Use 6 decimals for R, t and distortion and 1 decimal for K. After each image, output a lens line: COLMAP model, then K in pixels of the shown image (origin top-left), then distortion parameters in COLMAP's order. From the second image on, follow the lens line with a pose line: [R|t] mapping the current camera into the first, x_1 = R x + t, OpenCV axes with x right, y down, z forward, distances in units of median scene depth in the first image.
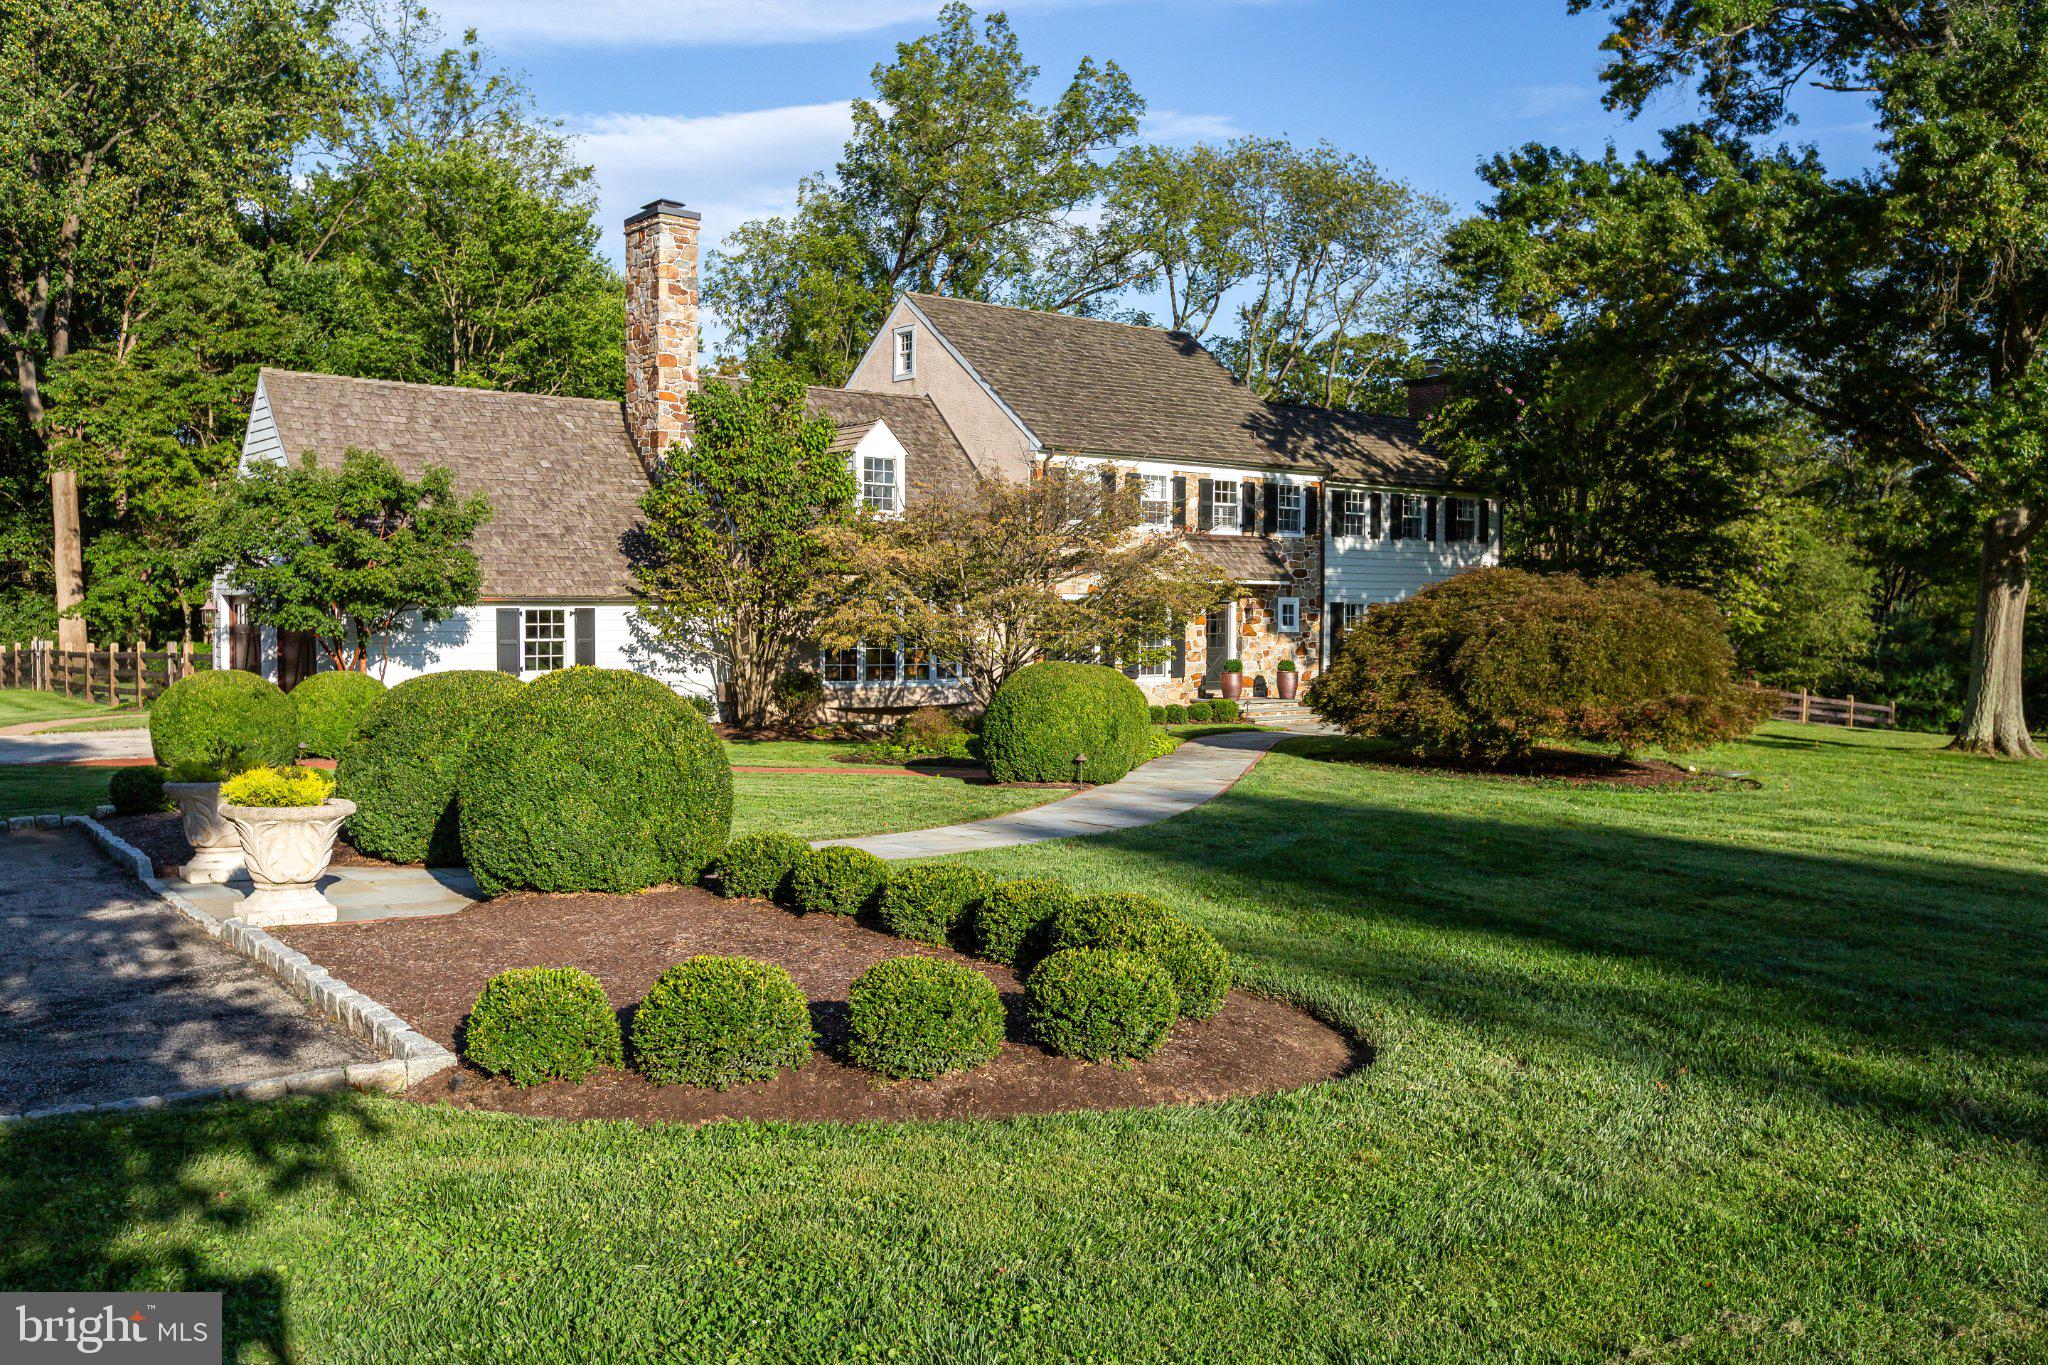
lens RADIAL K [[1783.0, 0, 1024.6], [0, 1783.0, 671.2], [0, 0, 1]] dist [0.008593, -0.004864]
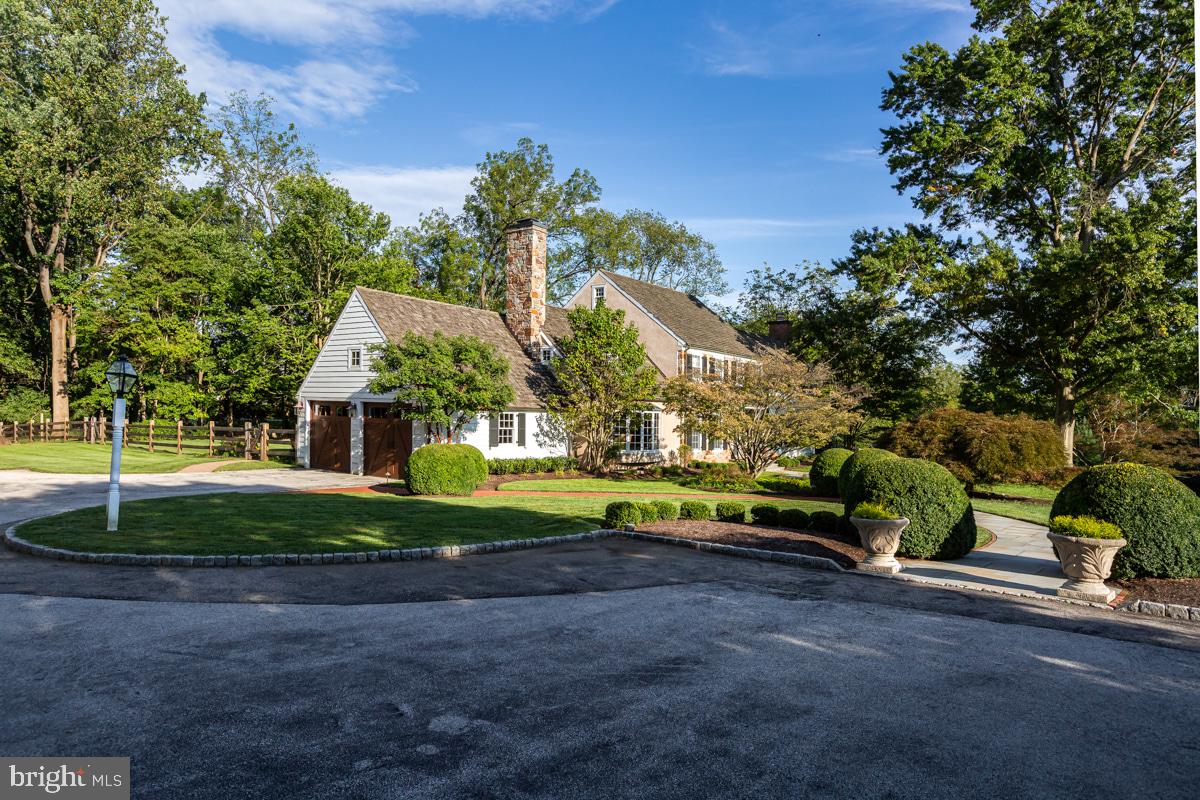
lens RADIAL K [[792.4, 0, 599.9], [0, 792.4, 405.6], [0, 0, 1]] dist [-0.005369, 0.001566]
pose [[0.968700, 0.031344, 0.246247, -0.309774], [-0.020941, 0.998779, -0.044753, -0.004314], [-0.247349, 0.038196, 0.968173, 0.078422]]
